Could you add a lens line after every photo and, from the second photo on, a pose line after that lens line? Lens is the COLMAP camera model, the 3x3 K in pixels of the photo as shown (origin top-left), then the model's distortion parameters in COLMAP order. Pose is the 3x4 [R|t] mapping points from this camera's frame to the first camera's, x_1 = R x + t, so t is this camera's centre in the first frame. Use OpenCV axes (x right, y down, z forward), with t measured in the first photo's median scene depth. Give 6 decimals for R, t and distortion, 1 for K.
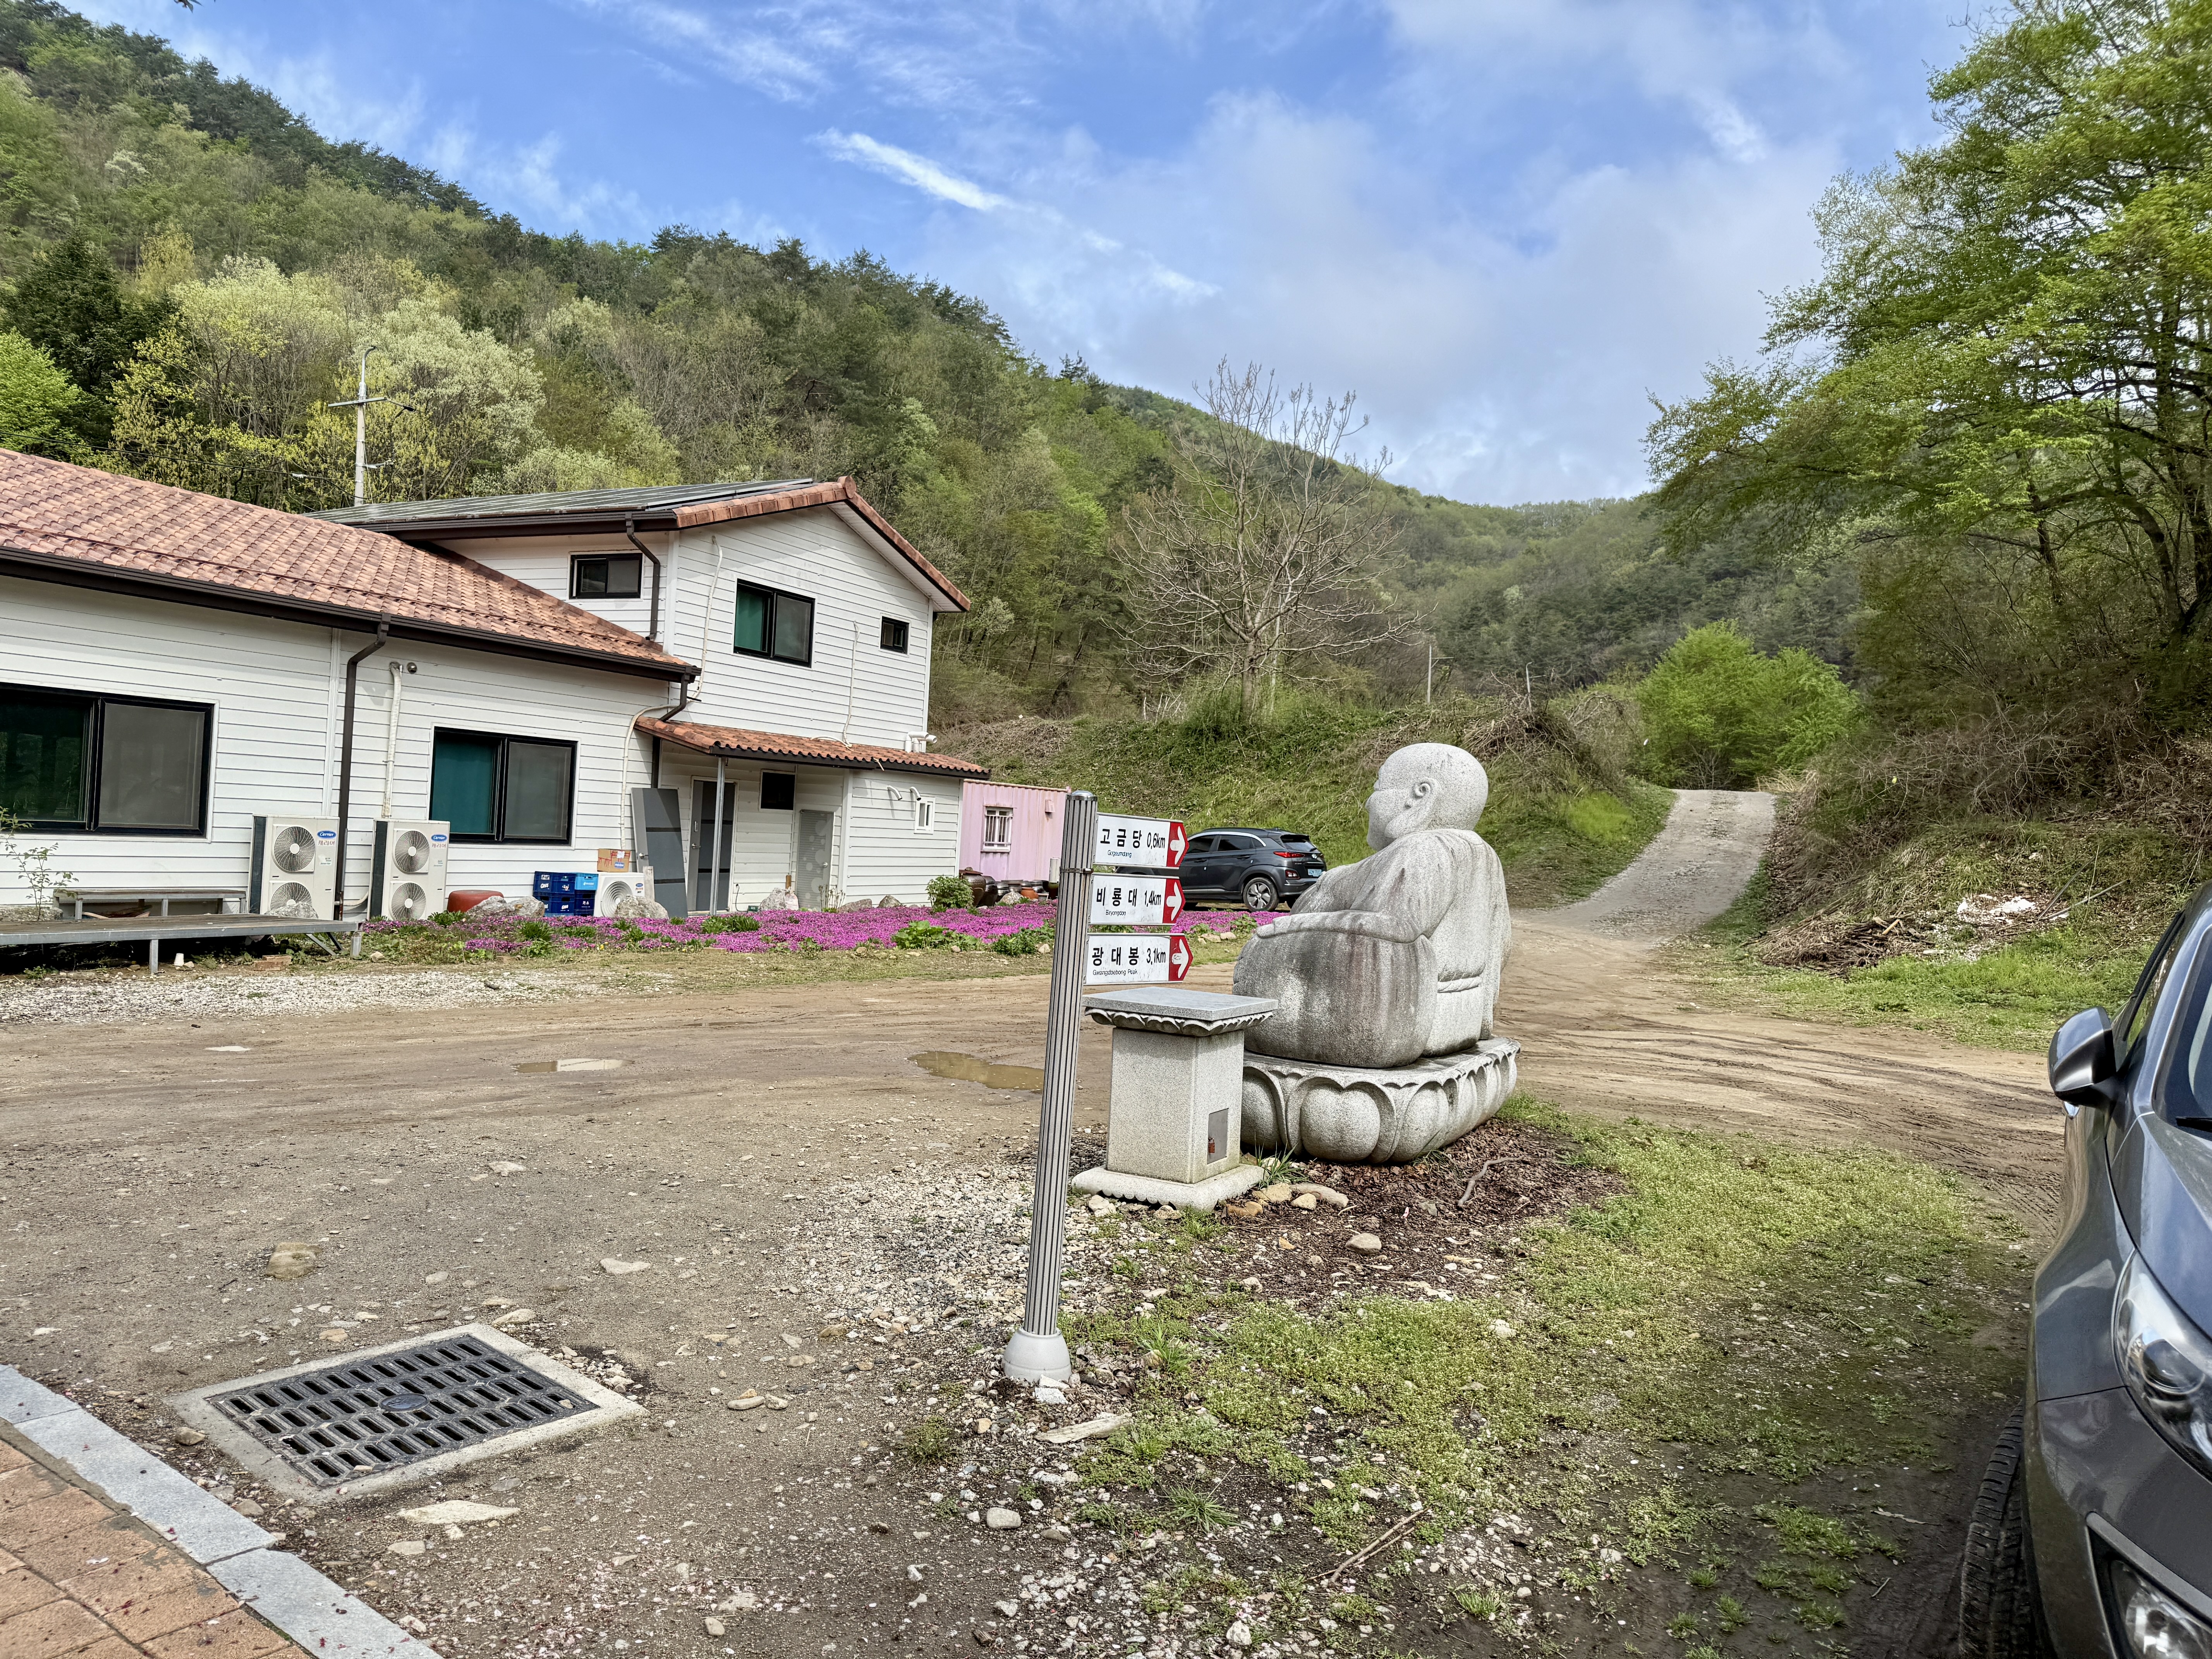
lens RADIAL K [[1535.5, 0, 1098.7], [0, 1535.5, 827.9], [0, 0, 1]] dist [0.058985, 0.000689]
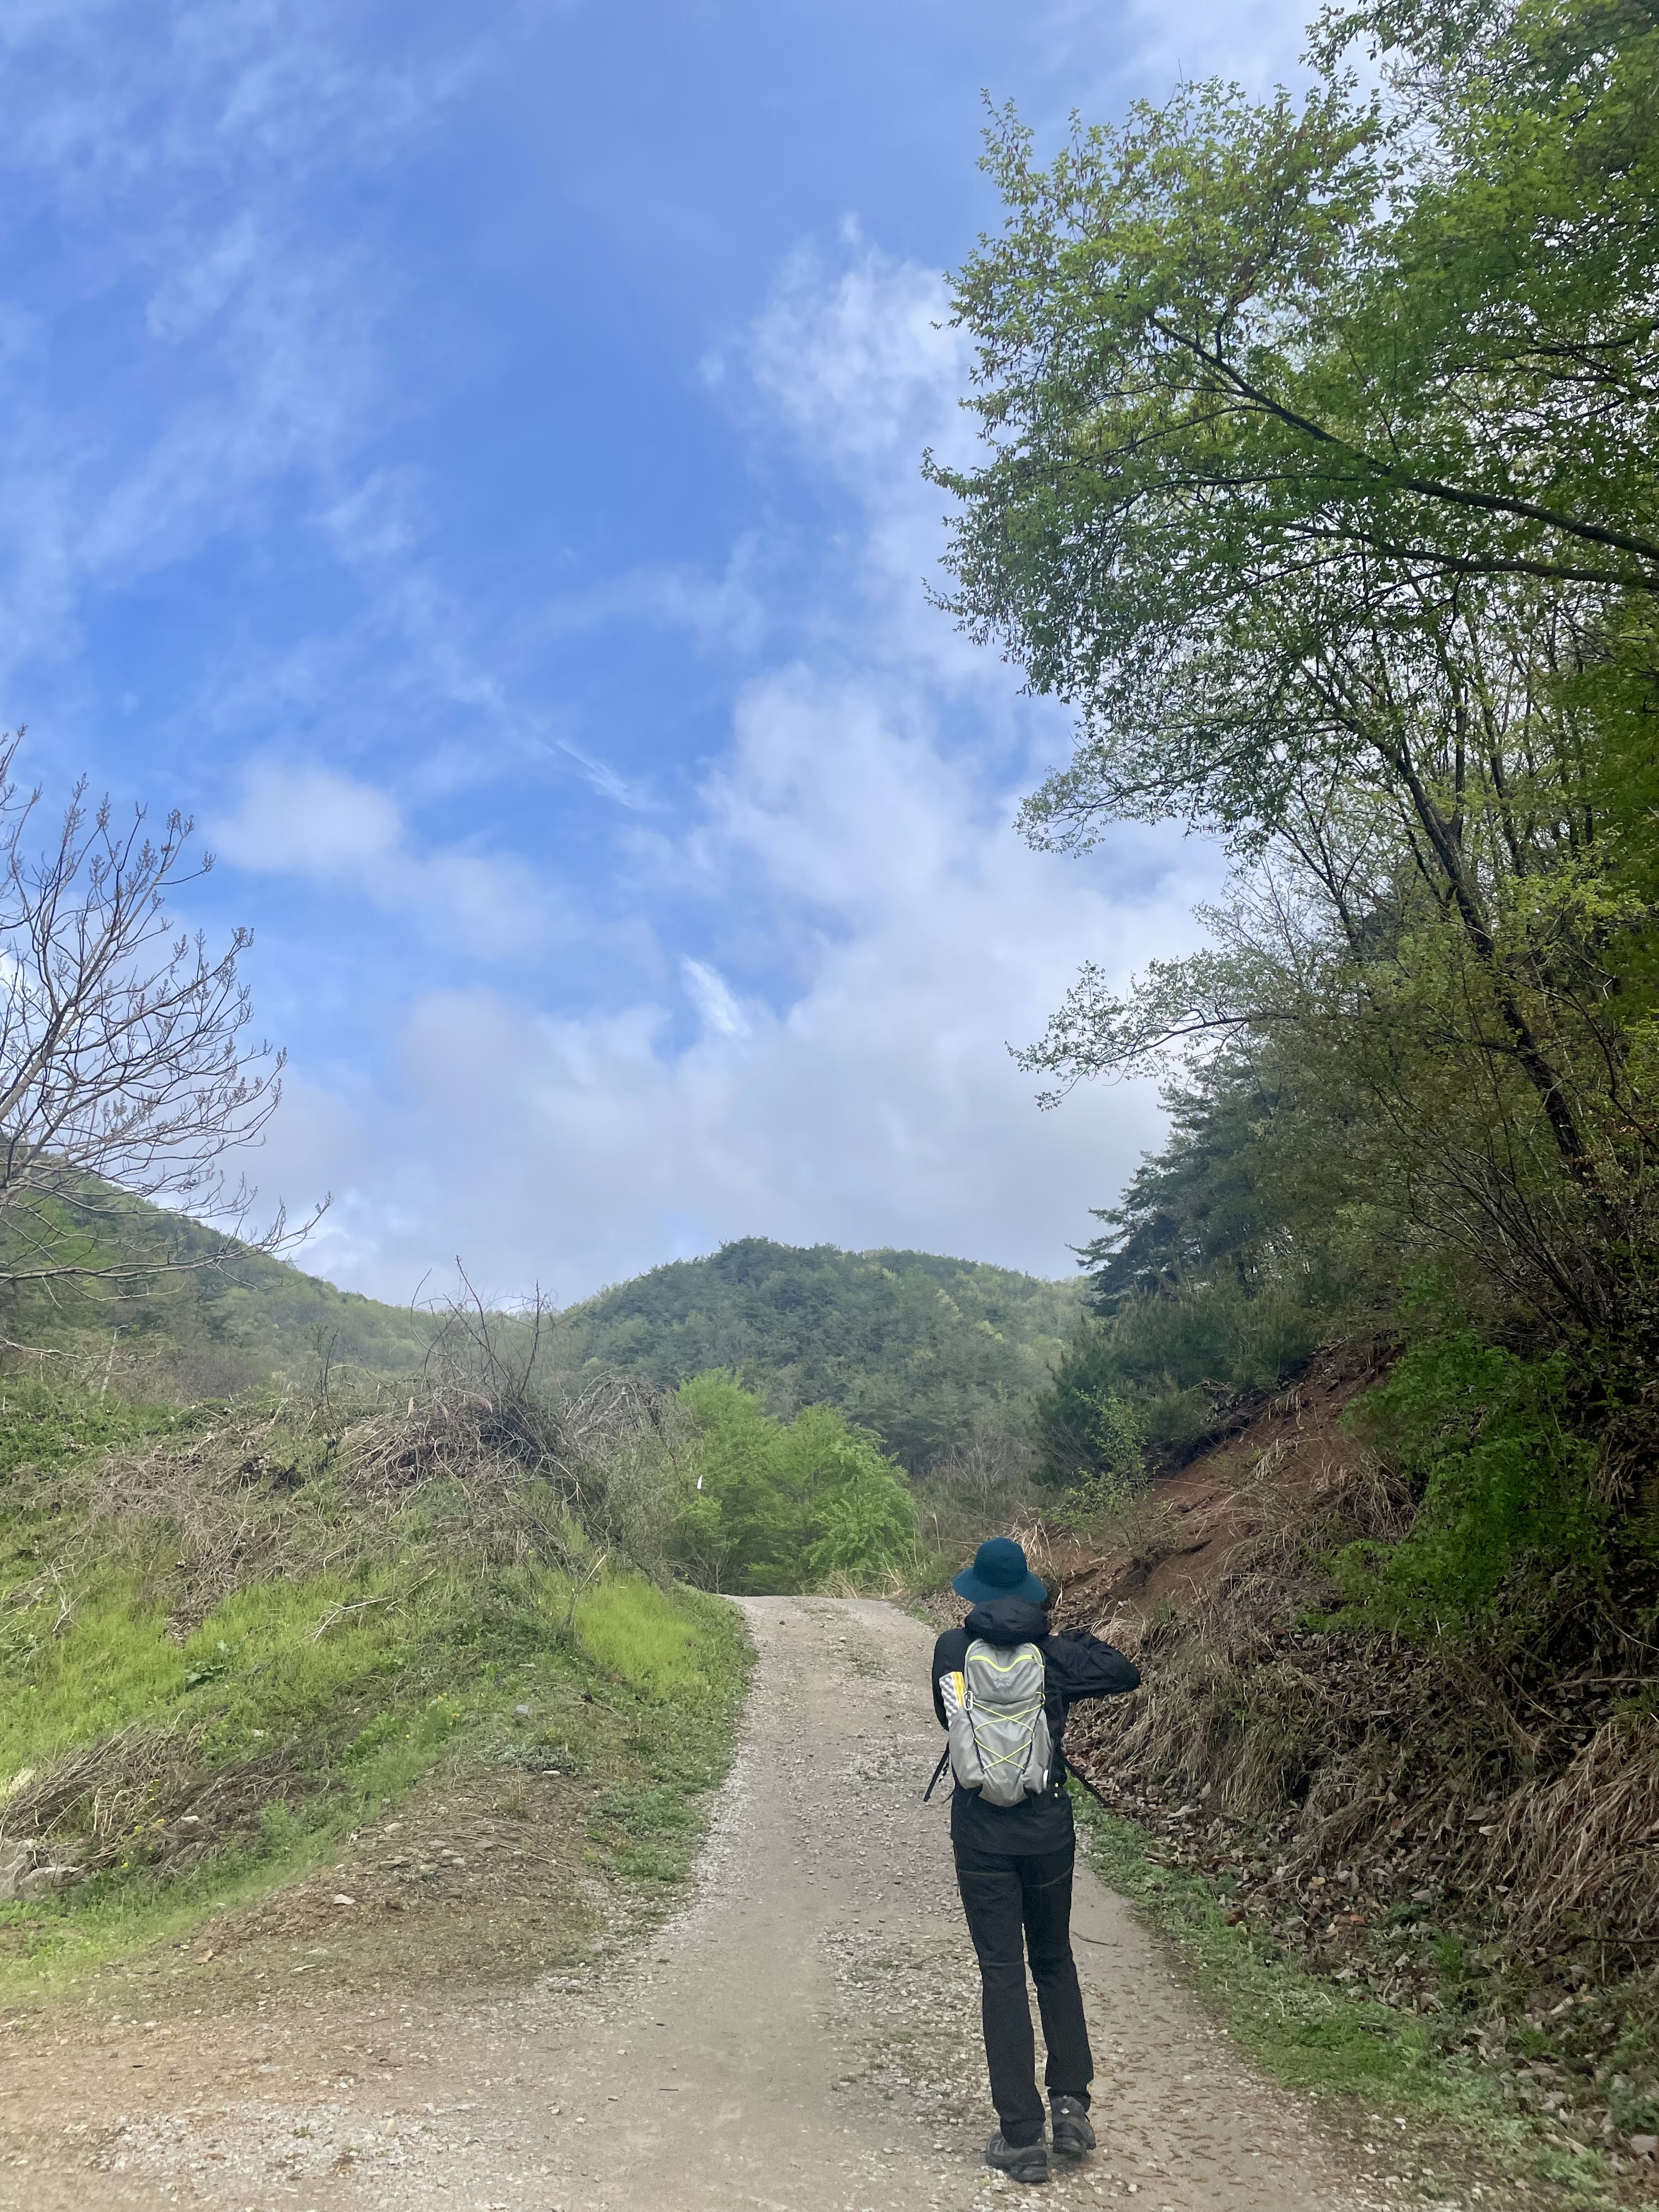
lens RADIAL K [[1658.4, 0, 825.5], [0, 1658.4, 1096.7], [0, 0, 1]] dist [0.030158, -0.000584]
pose [[0.881346, 0.146252, 0.449266, 0.085109], [0.012029, 0.943630, -0.330784, 0.004439], [-0.472319, 0.296939, 0.829905, 0.332602]]
